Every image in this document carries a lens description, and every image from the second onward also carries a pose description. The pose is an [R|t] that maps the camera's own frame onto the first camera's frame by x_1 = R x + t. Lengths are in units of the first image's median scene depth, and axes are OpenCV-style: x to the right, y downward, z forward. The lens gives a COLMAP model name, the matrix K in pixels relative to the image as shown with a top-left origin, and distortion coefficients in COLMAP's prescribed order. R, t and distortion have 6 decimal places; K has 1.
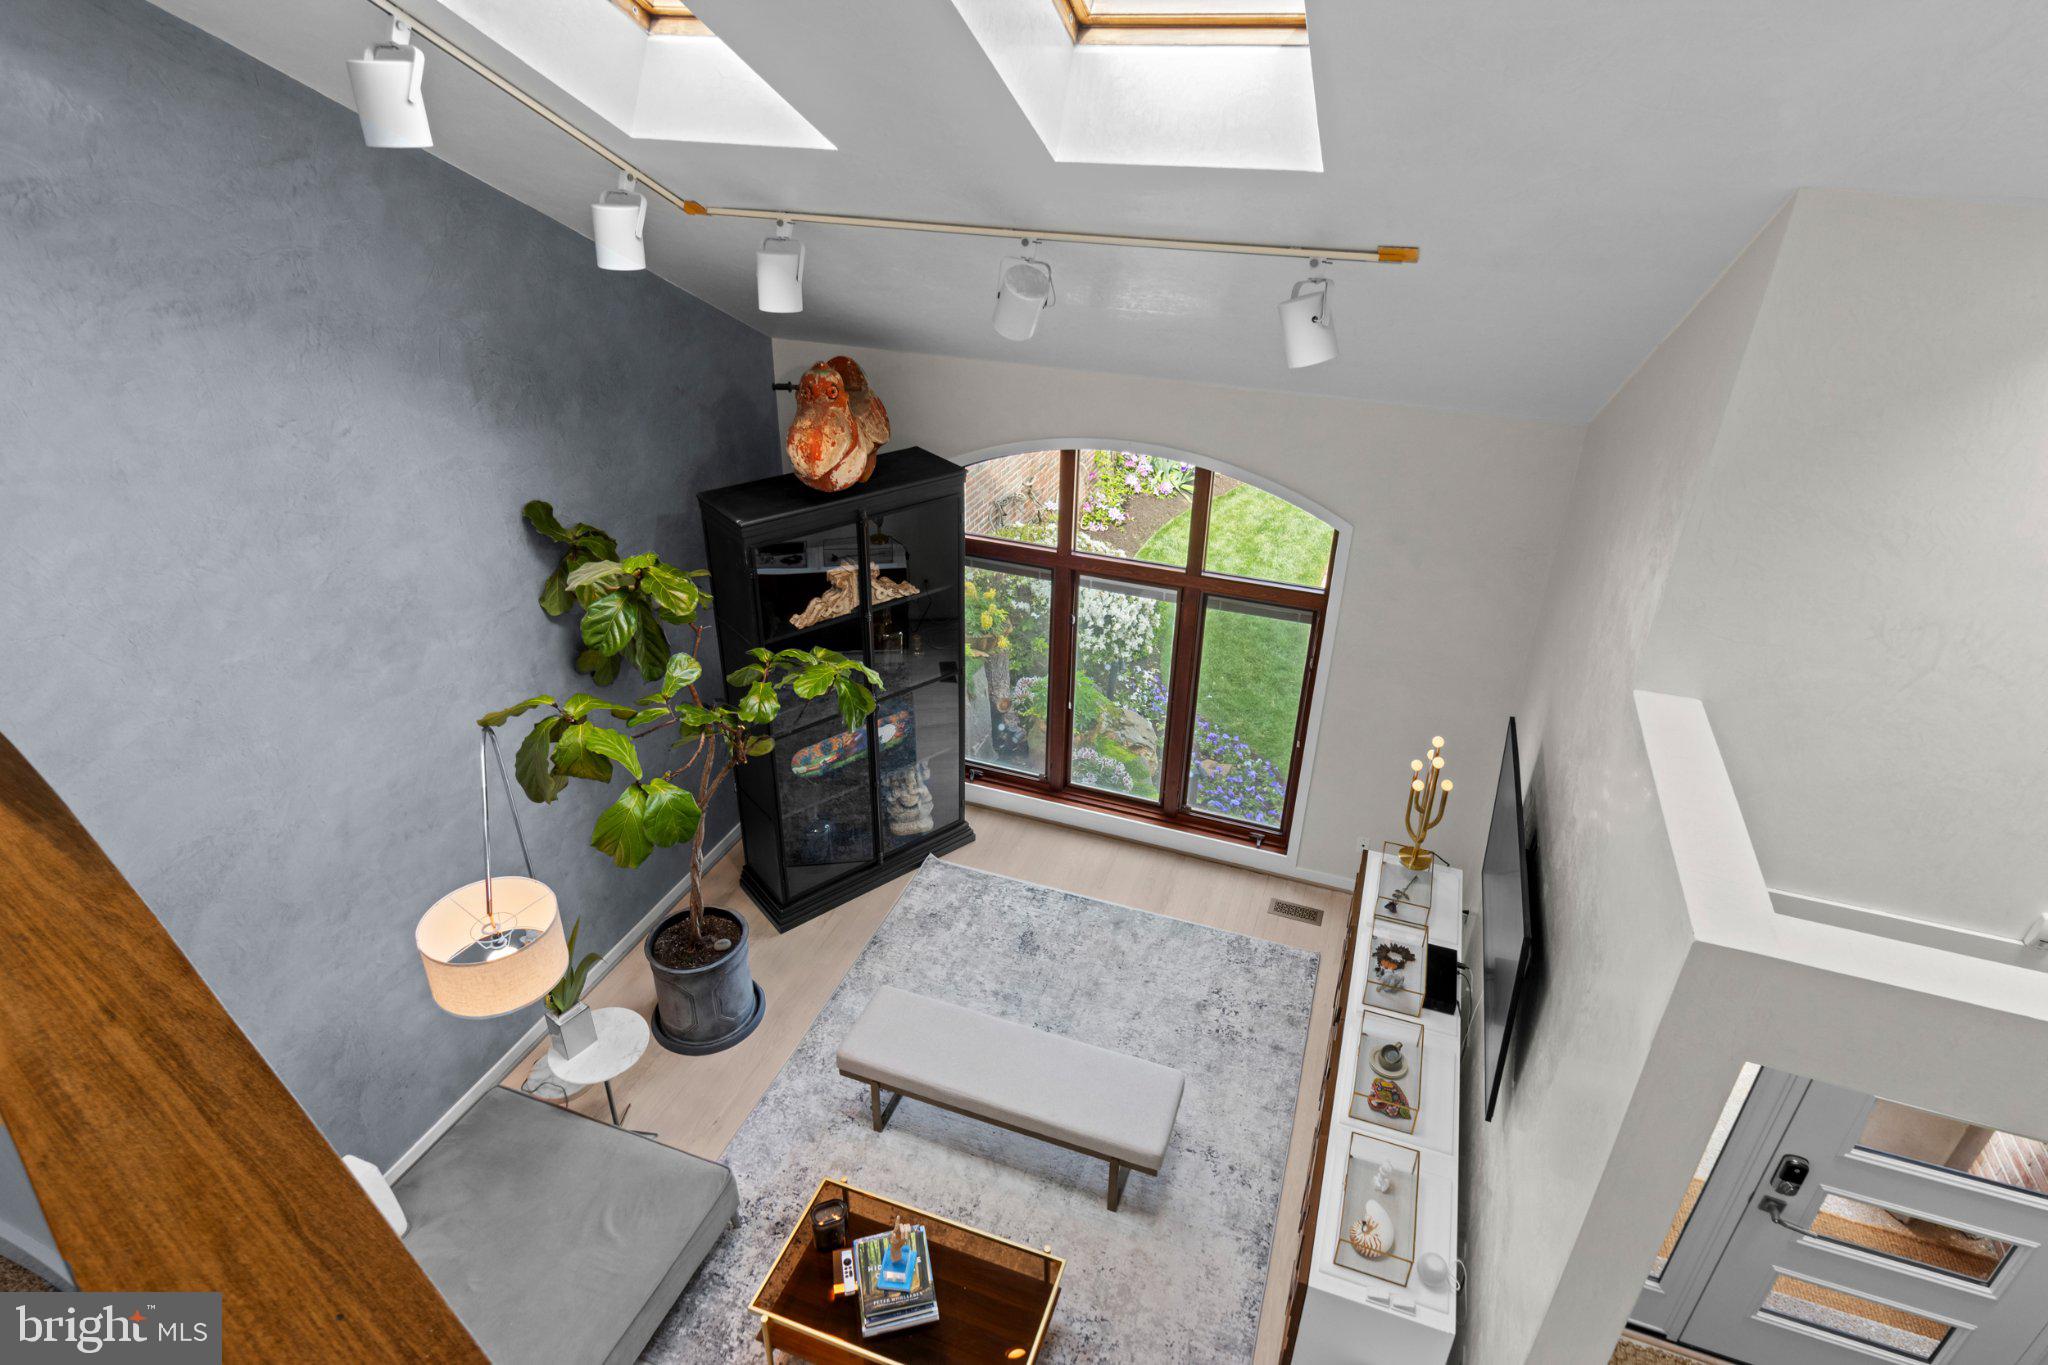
lens RADIAL K [[1099.6, 0, 1027.1], [0, 1099.6, 680.6], [0, 0, 1]] dist [0.002082, -0.000331]
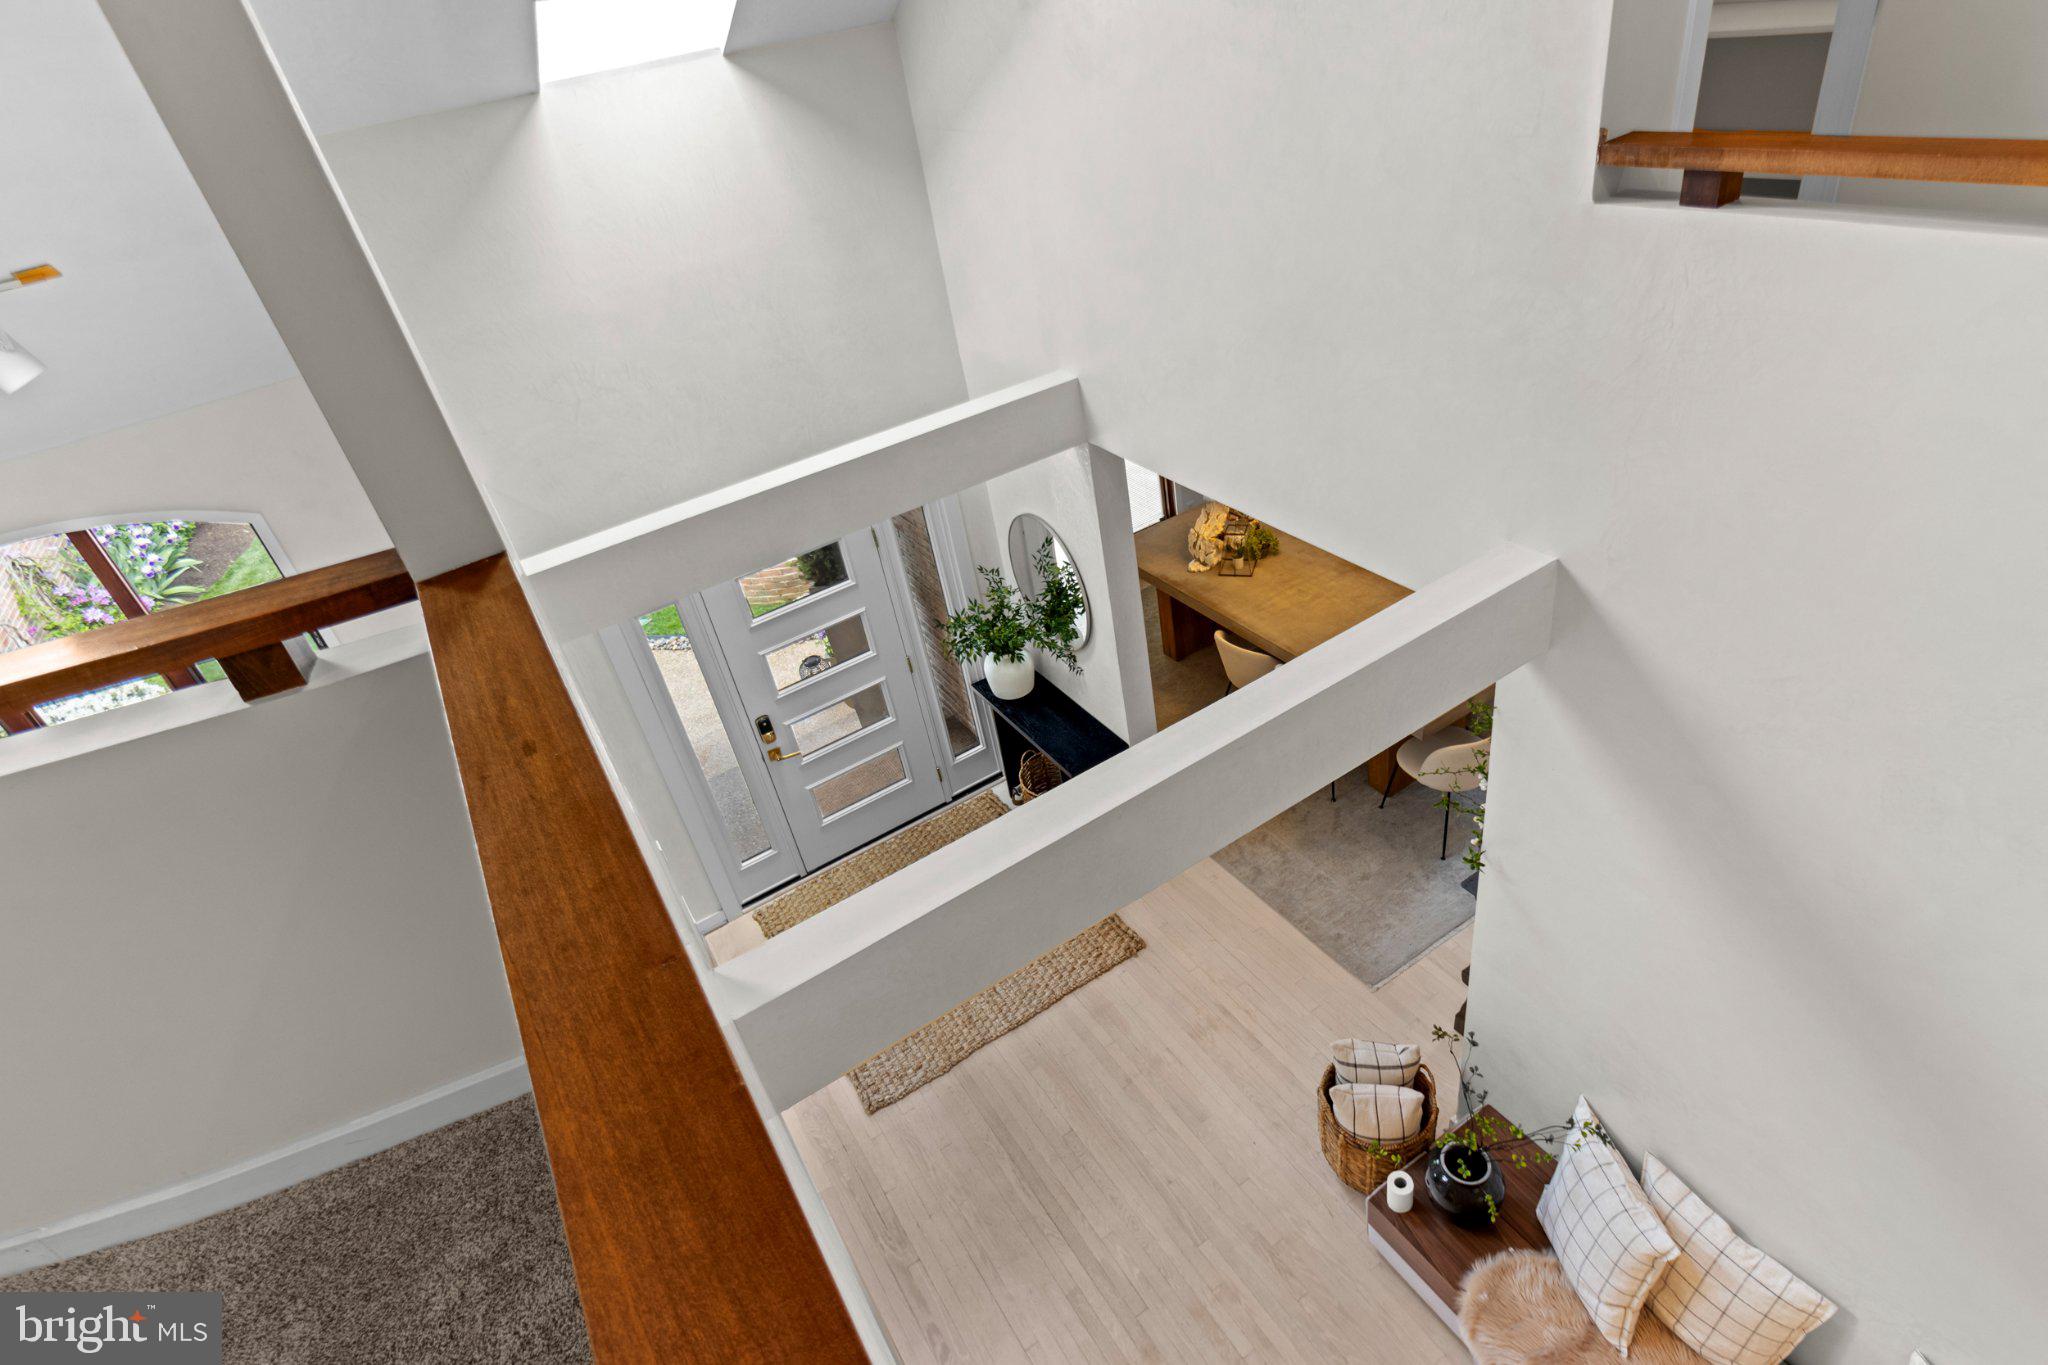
lens RADIAL K [[1099.6, 0, 1026.2], [0, 1099.6, 681.1], [0, 0, 1]] dist [0.002082, -0.000331]
pose [[0.609955, -0.540868, 0.579152, 0.057304], [0.525236, 0.823190, 0.215603, 0.254917], [-0.593365, 0.172684, 0.786192, -0.449639]]
